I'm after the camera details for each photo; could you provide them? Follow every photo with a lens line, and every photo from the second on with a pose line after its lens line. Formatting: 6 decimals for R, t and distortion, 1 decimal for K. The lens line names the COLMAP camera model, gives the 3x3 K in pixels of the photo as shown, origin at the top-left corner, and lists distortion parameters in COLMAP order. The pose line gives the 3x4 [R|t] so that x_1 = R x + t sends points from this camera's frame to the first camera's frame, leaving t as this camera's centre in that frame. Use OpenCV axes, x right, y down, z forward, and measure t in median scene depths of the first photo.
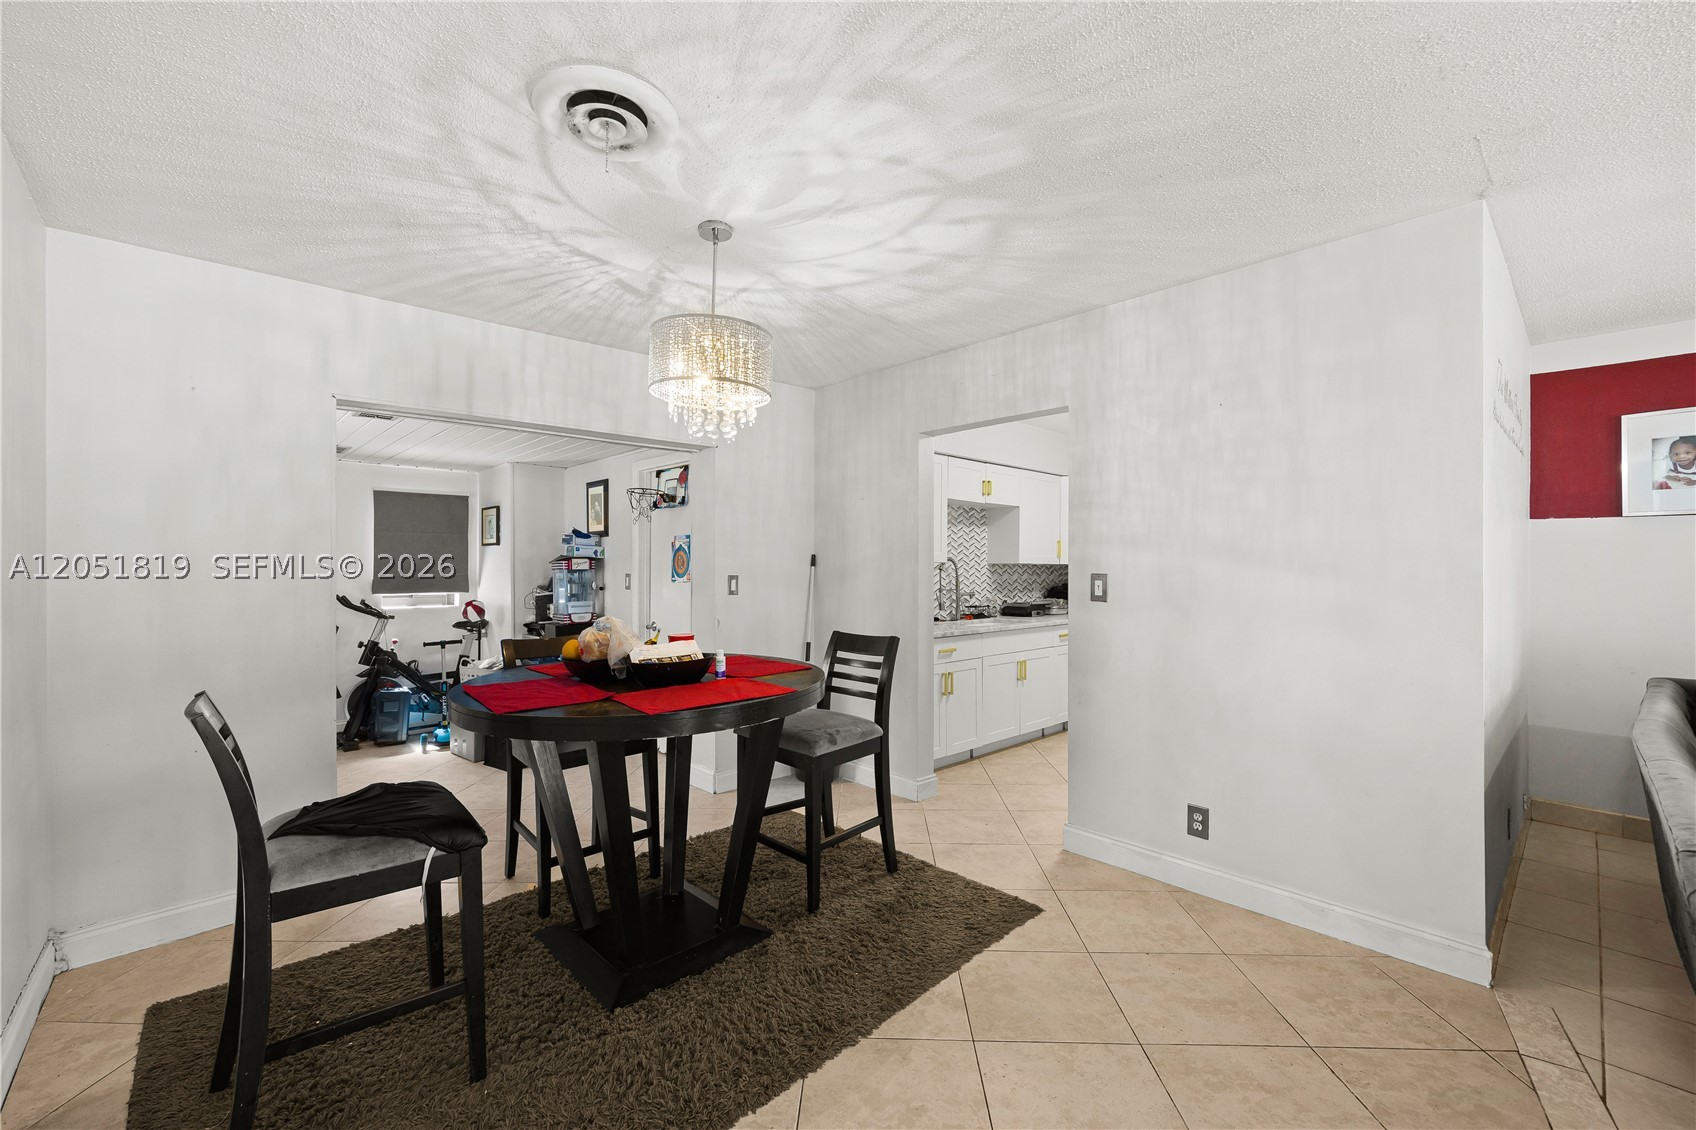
lens RADIAL K [[695.3, 0, 838.9], [0, 695.3, 564.0], [0, 0, 1]] dist [-0.006379, 0.000147]
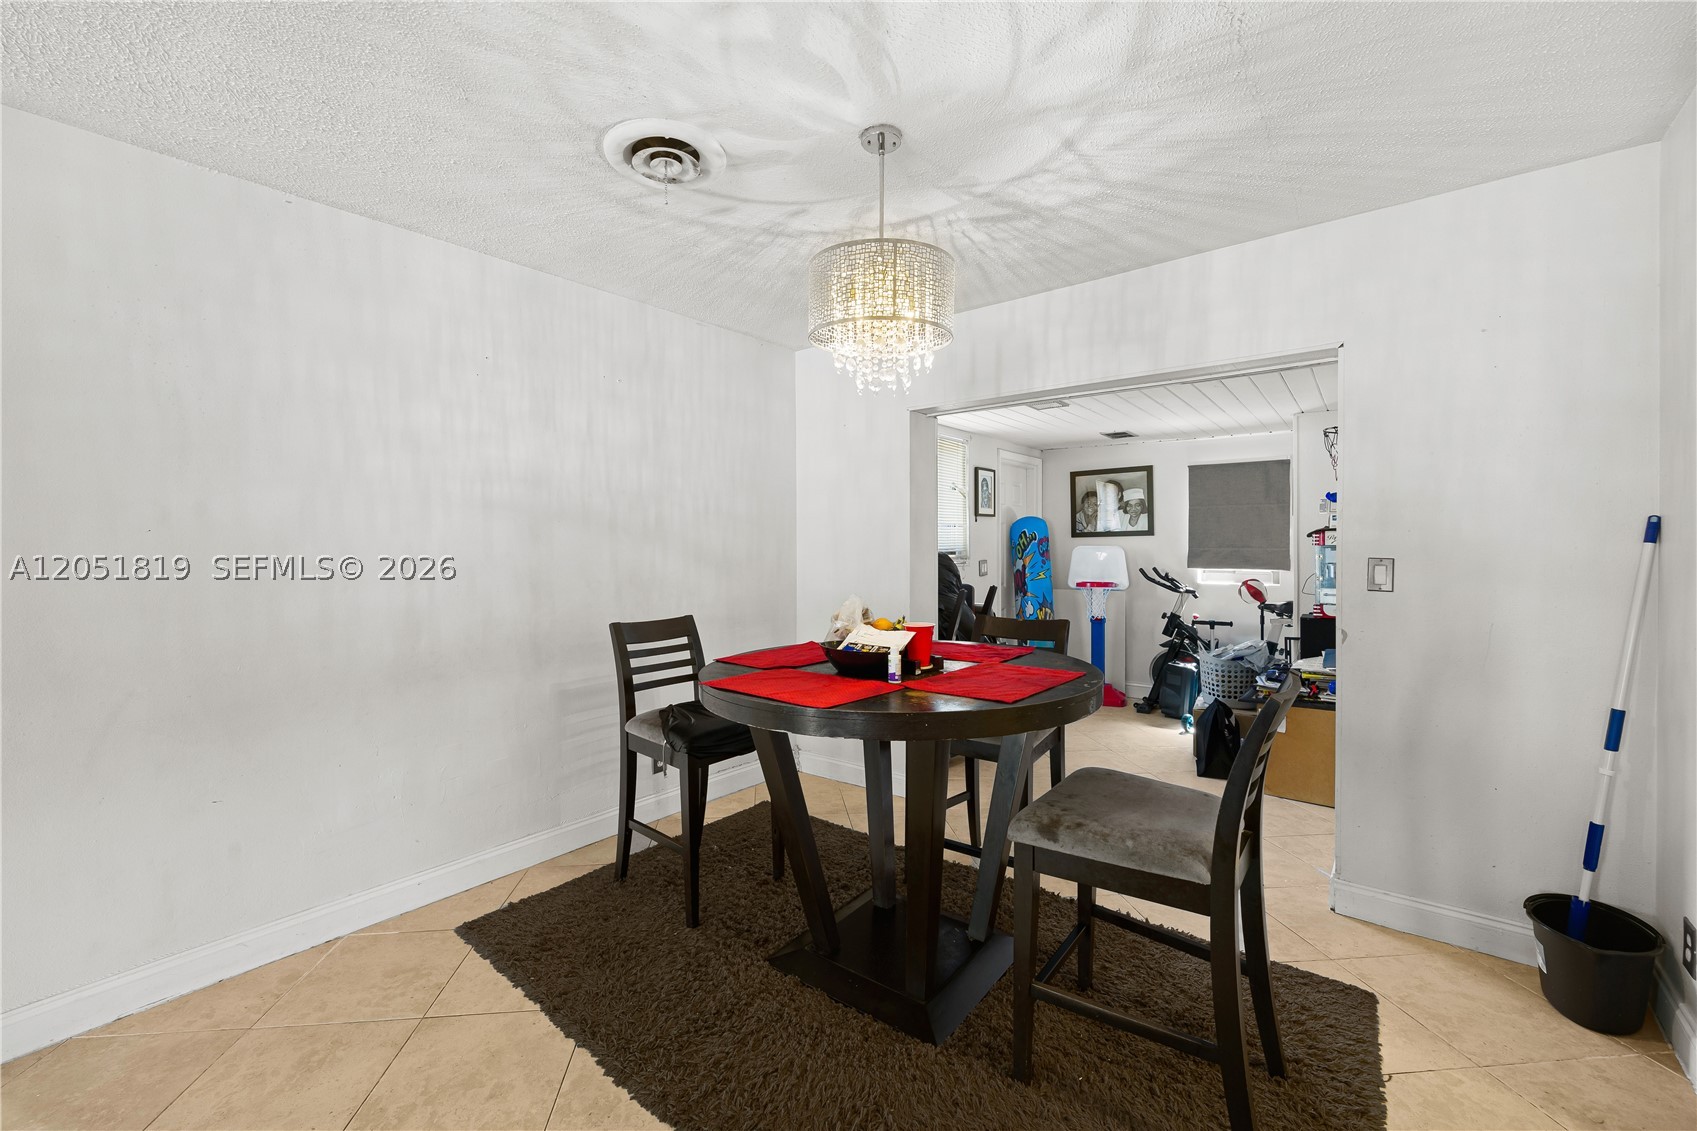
lens RADIAL K [[695.7, 0, 832.5], [0, 695.7, 549.2], [0, 0, 1]] dist [-0.006379, 0.000147]
pose [[0.139581, 0.012895, -0.990127, 0.284633], [0.006169, 0.999884, 0.013892, -0.001924], [0.990191, -0.008048, 0.139485, 0.368361]]
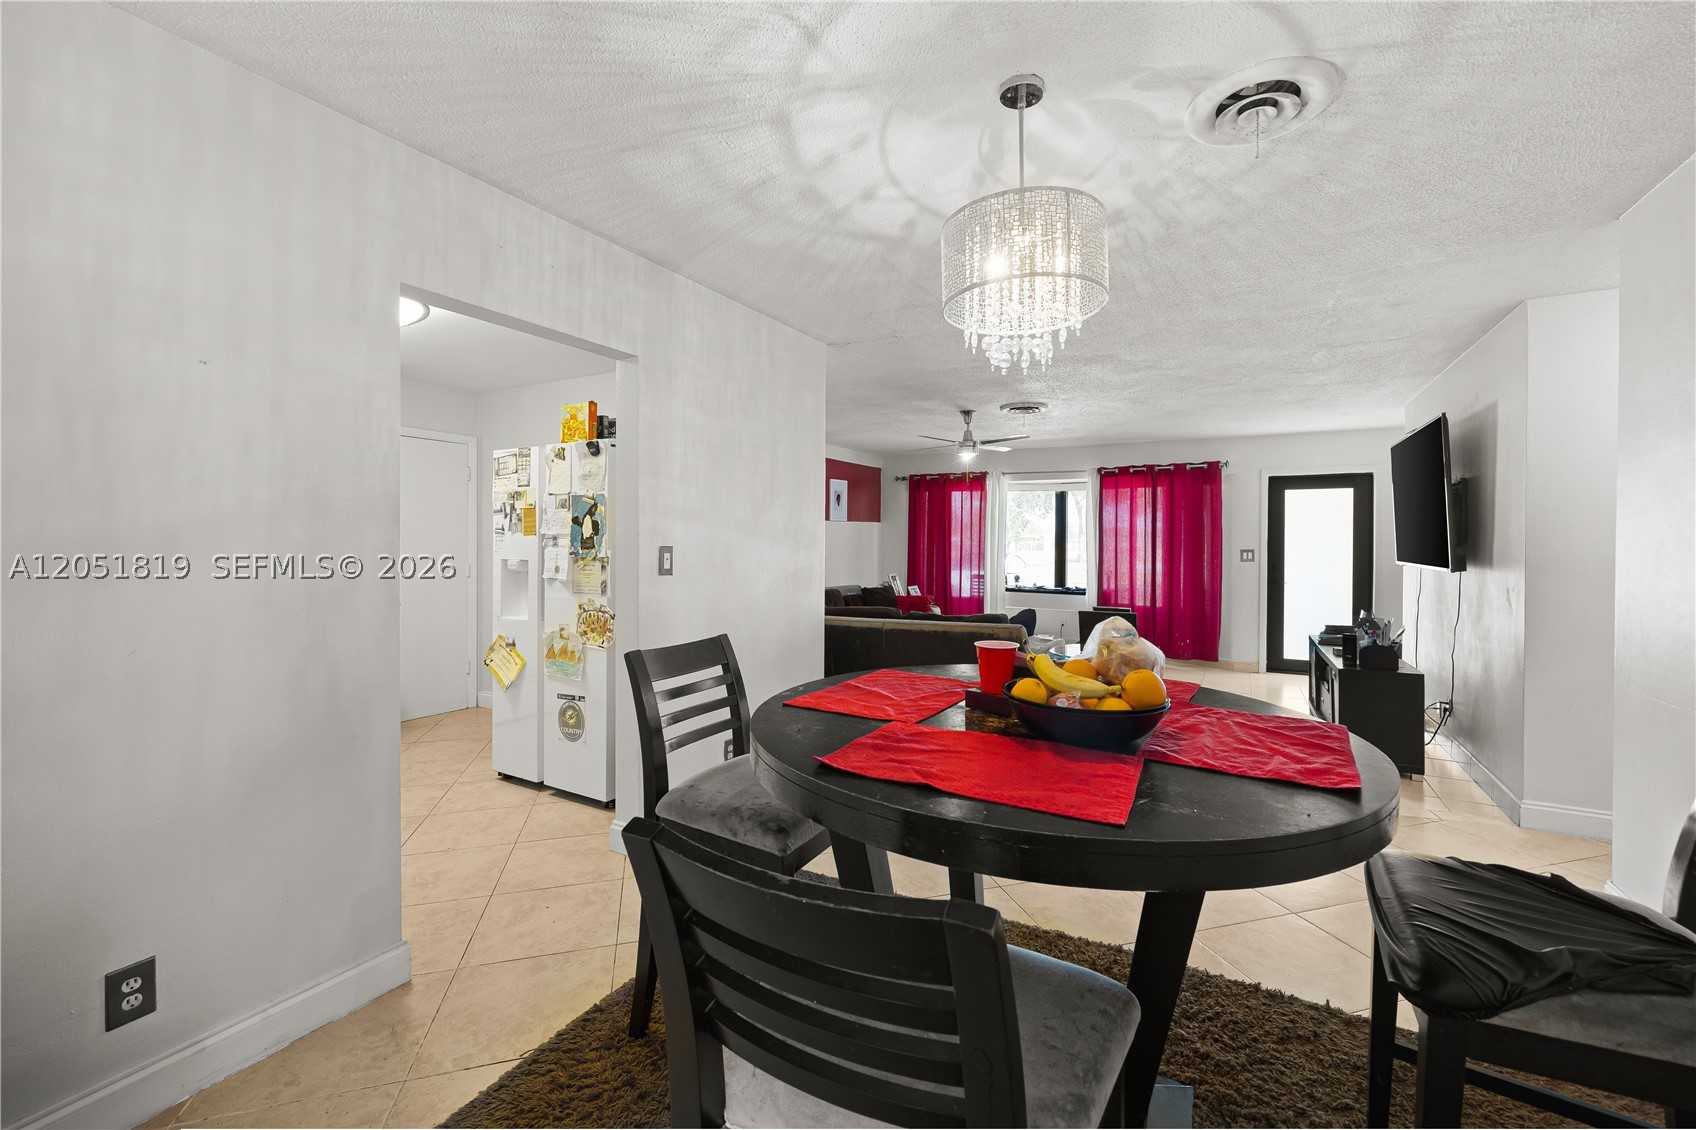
lens RADIAL K [[695.3, 0, 869.8], [0, 695.3, 544.7], [0, 0, 1]] dist [-0.006379, 0.000147]
pose [[-0.334061, -0.004186, 0.942542, -0.371710], [-0.006990, 0.999974, 0.001963, 0.004882], [-0.942526, -0.005933, -0.334081, 0.627456]]
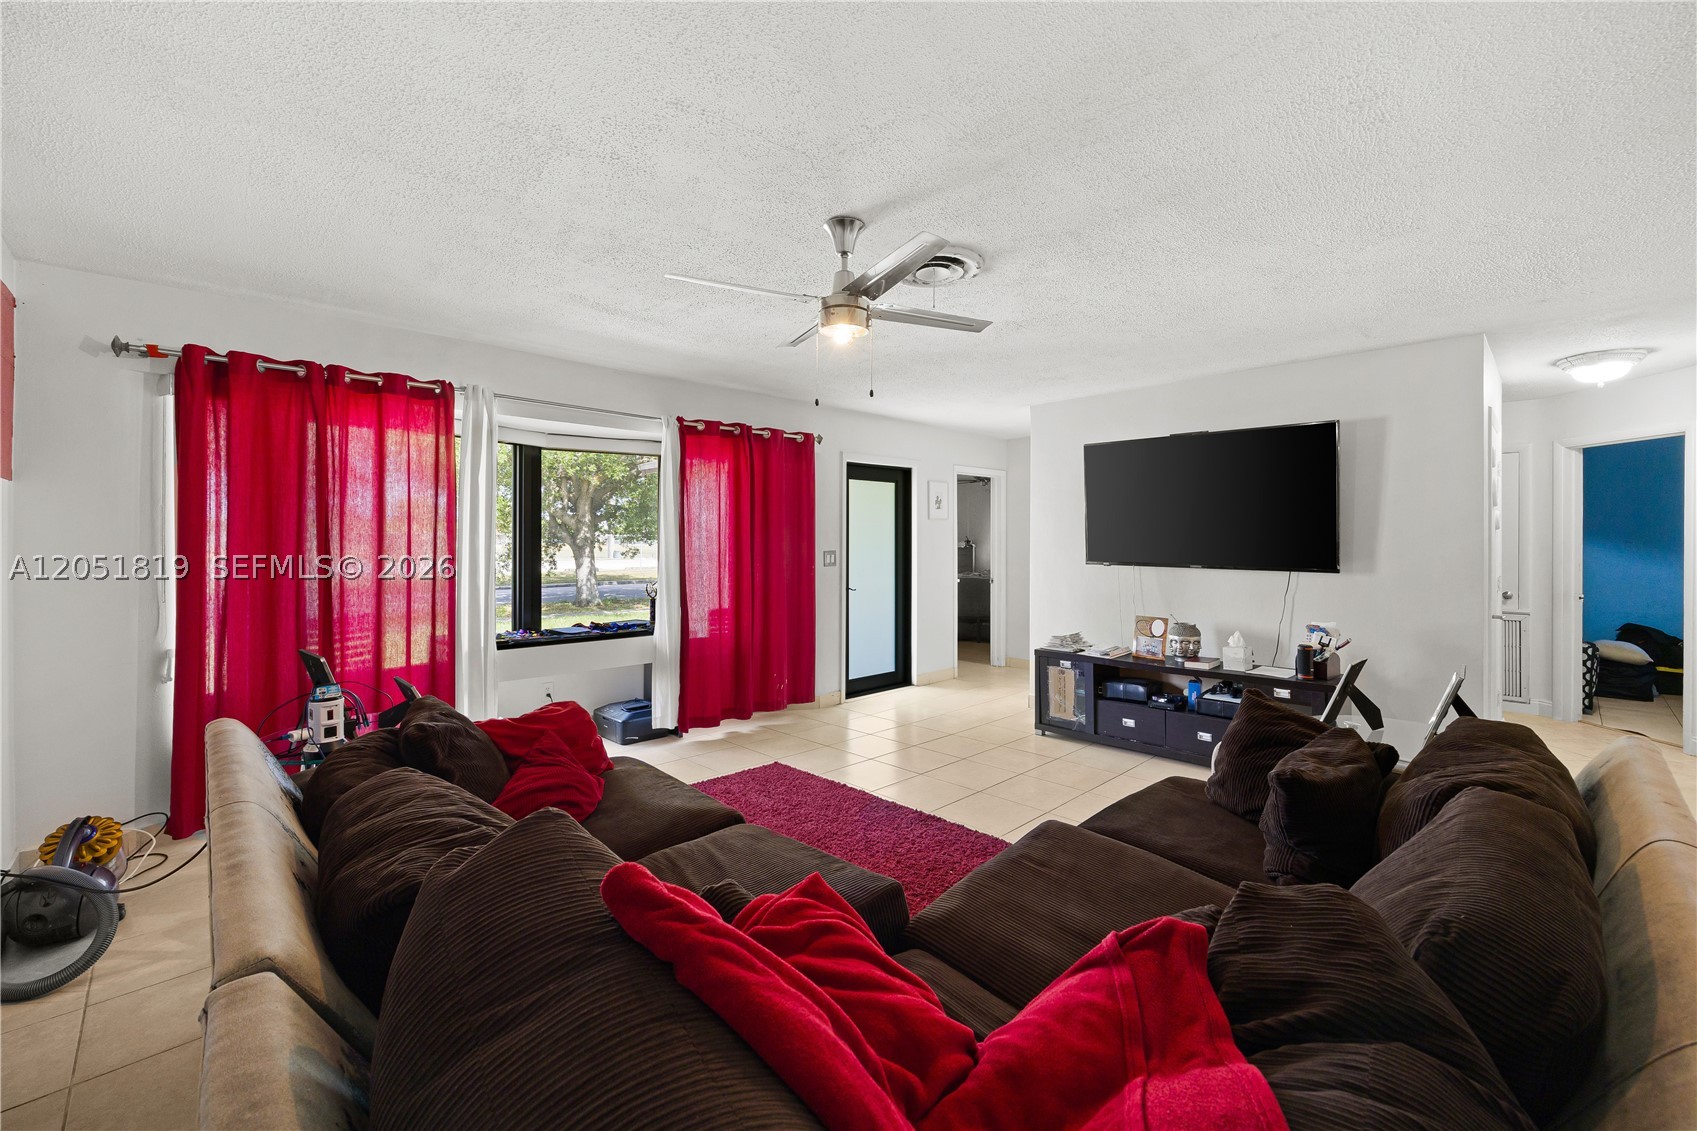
lens RADIAL K [[695.7, 0, 845.7], [0, 695.7, 543.8], [0, 0, 1]] dist [-0.006379, 0.000147]
pose [[-0.999566, -0.002611, -0.029336, 0.683511], [-0.002757, 0.999984, 0.004955, -0.004849], [0.029322, 0.005034, -0.999557, 0.553619]]
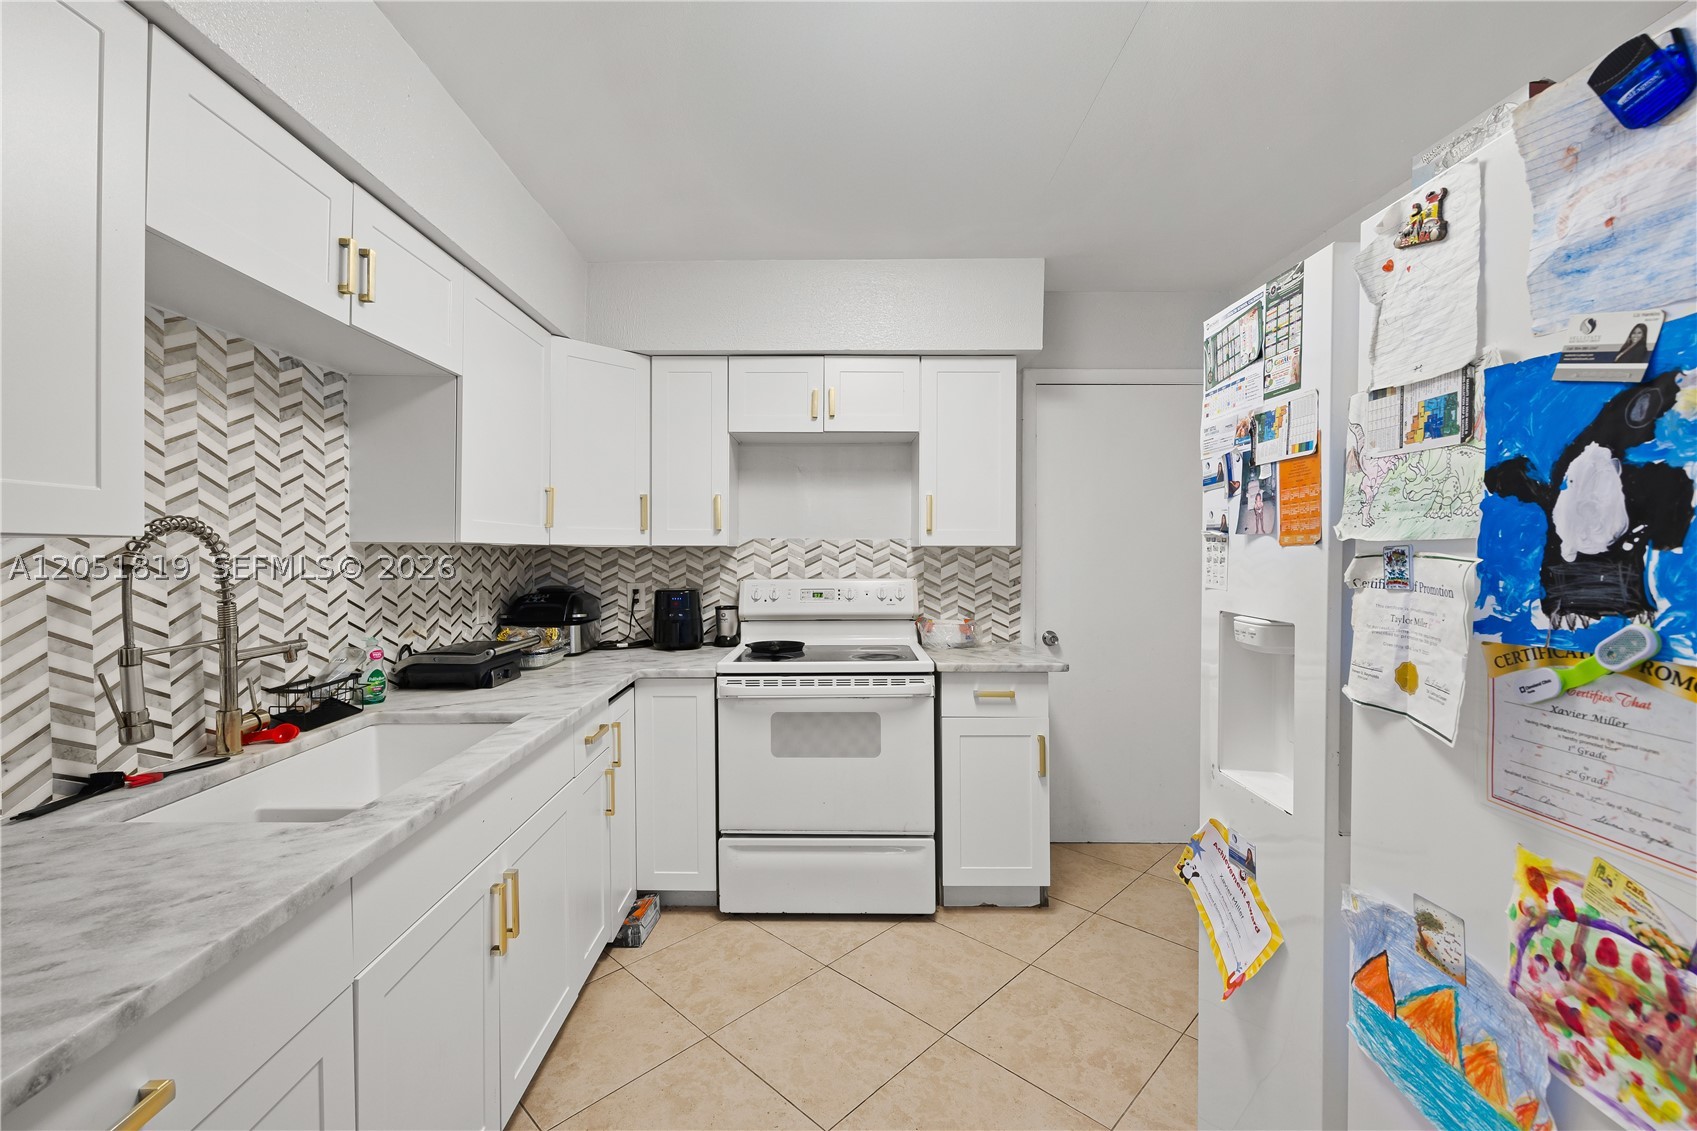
lens RADIAL K [[713.2, 0, 826.1], [0, 713.2, 553.1], [0, 0, 1]] dist [-0.000432, 0.000237]
pose [[0.676089, -0.007349, 0.736784, 0.130420], [-0.002622, 0.999920, 0.012380, -0.000680], [-0.736816, -0.010302, 0.676015, 0.674466]]
